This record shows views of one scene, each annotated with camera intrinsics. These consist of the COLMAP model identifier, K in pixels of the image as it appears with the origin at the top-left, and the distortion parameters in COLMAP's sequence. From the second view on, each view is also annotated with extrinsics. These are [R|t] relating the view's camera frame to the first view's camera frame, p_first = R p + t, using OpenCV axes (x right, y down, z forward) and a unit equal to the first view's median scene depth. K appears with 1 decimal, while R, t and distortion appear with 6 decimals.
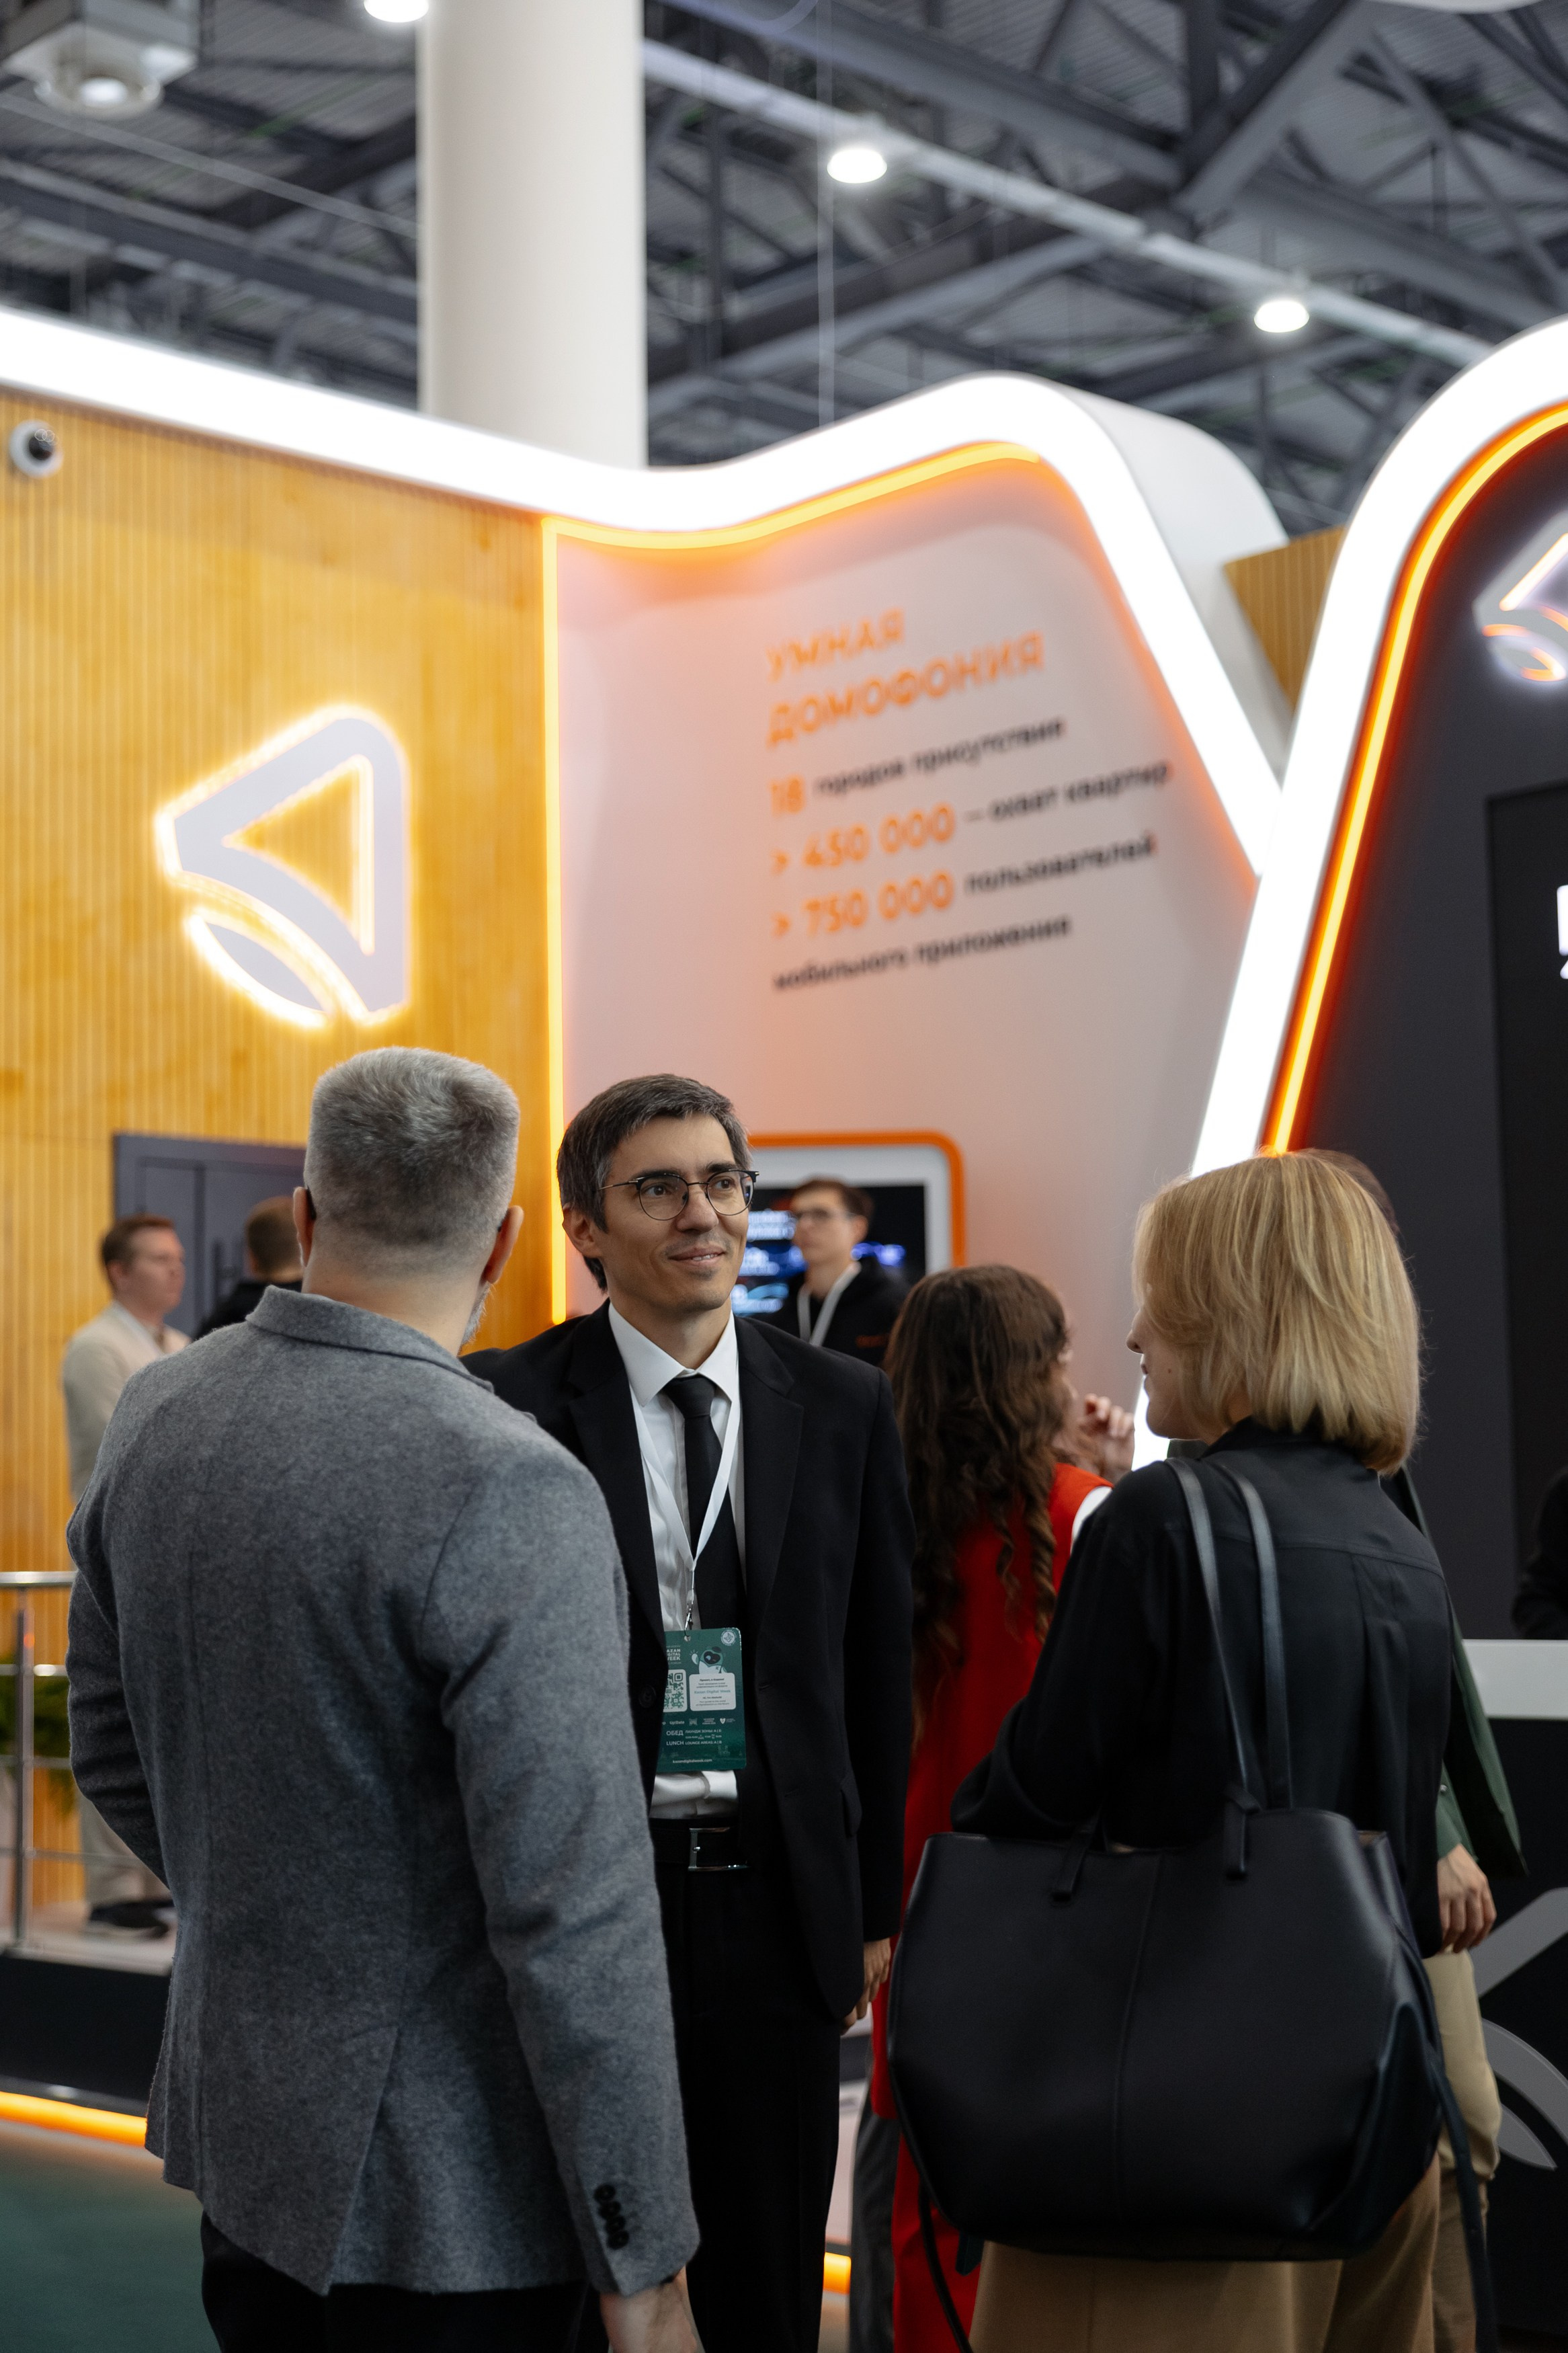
lens RADIAL K [[3542.4, 0, 776.4], [0, 3542.4, 1192.9], [0, 0, 1]] dist [0.033930, 0.000000]
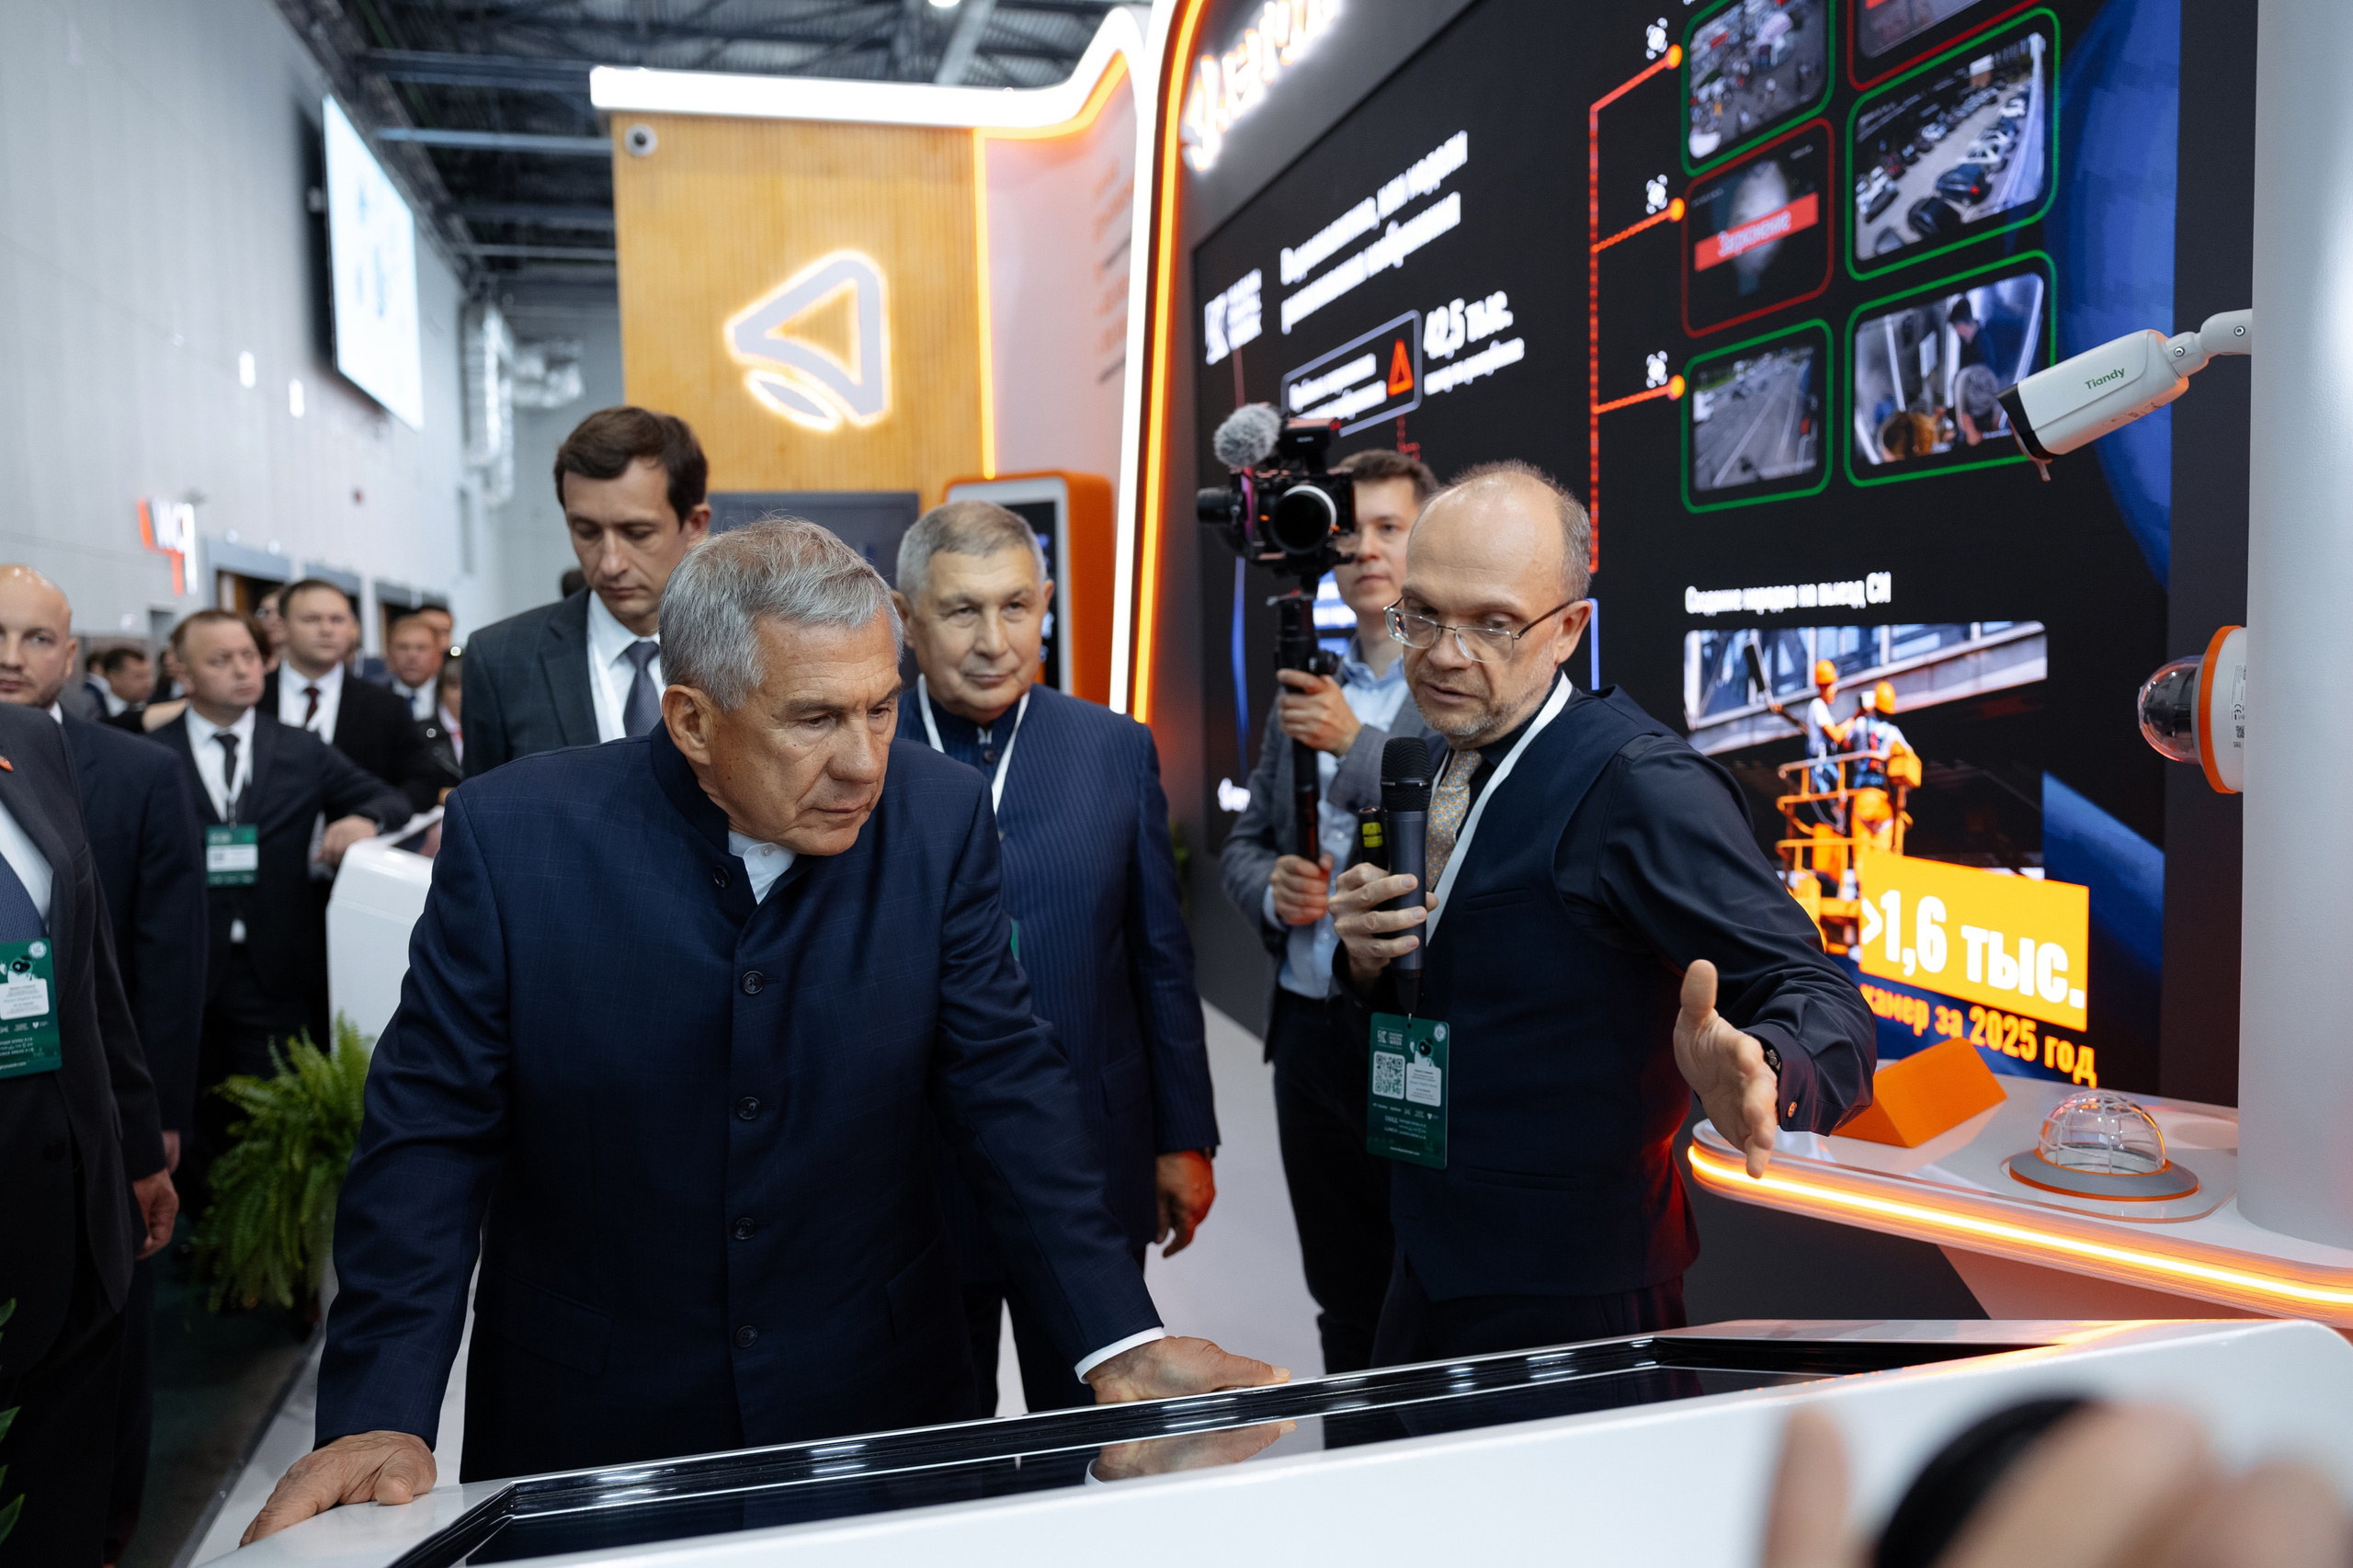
lens RADIAL K [[1751.1, 0, 1141.1], [0, 1751.1, 758.1], [0, 0, 1]] dist [-0.000586, 0.000400]
pose [[0.871330, 0.028823, -0.489851, 0.489114], [0.055032, 0.986236, 0.155918, -0.008767], [0.487602, -0.162814, 0.857750, 0.237930]]
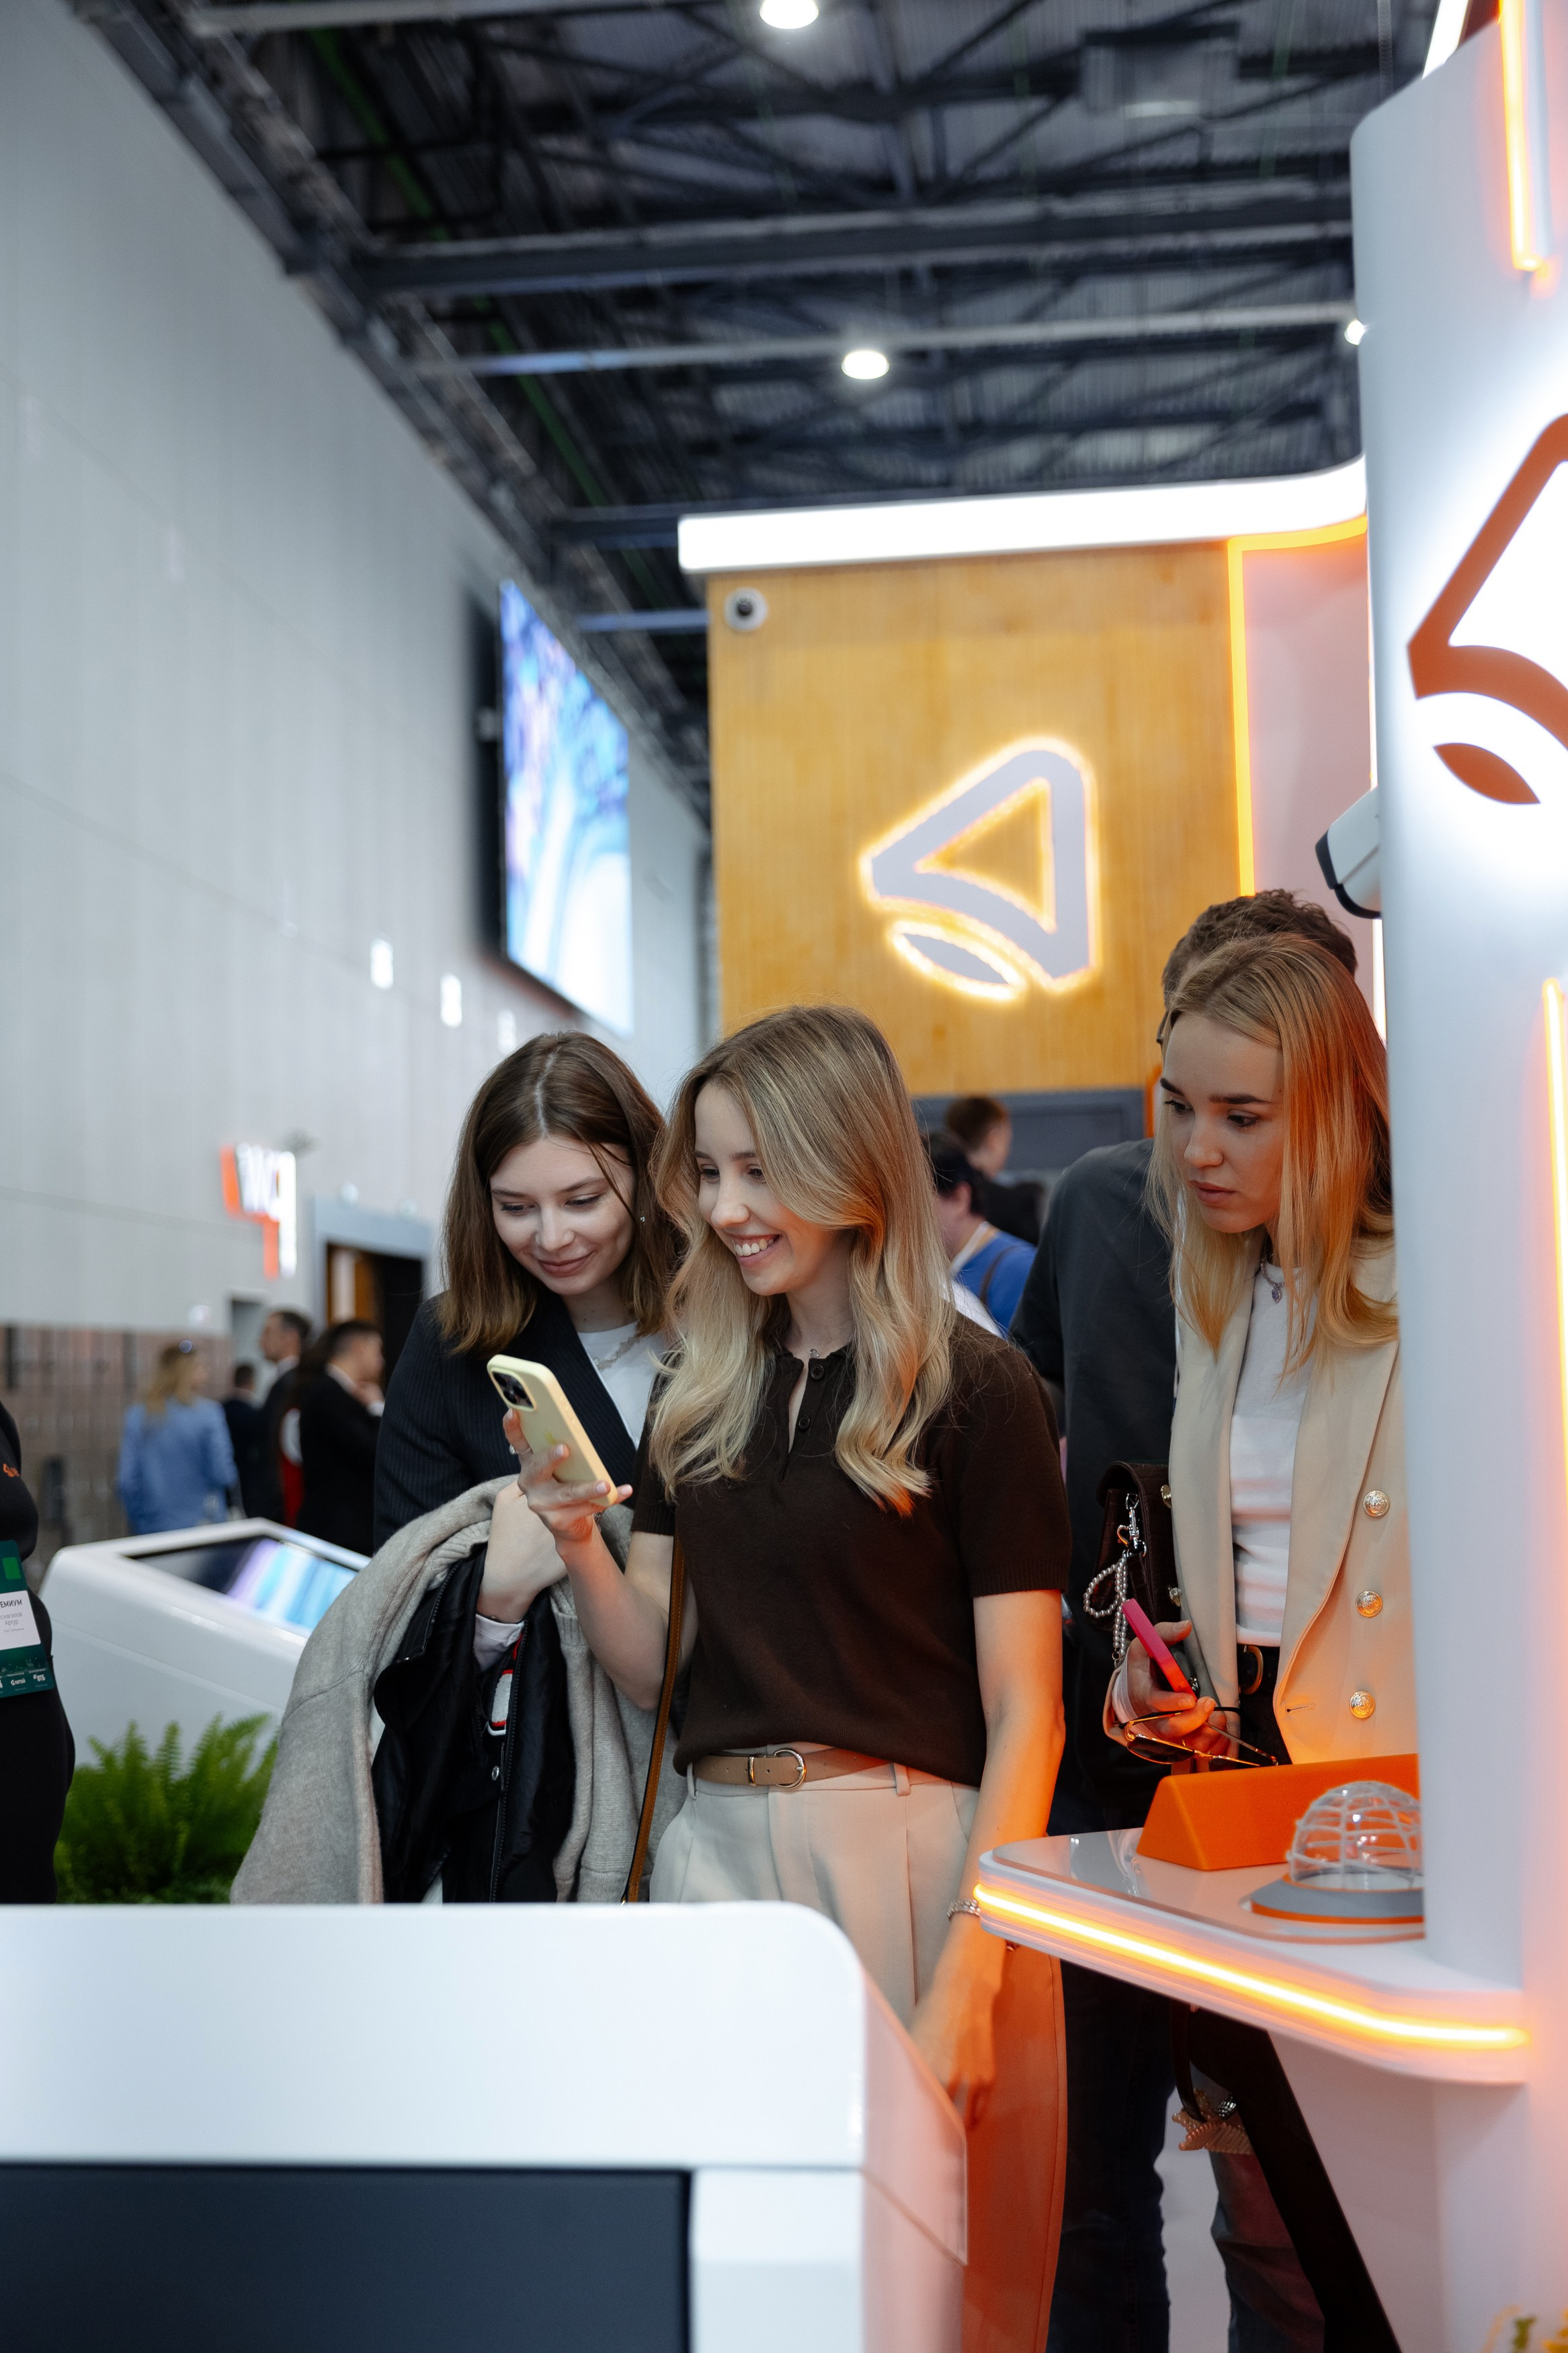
lens RADIAL K [[2850.1, 0, 769.9], [0, 2850.1, 1184.9], [0, 0, 1]] dist [0.026776, 0.000000]
pose [[0.641687, -0.053179, -0.765121, 0.601814], [0.089825, 0.995939, 0.006112, 0.006369], [0.761688, -0.072649, 0.643858, 0.264235]]
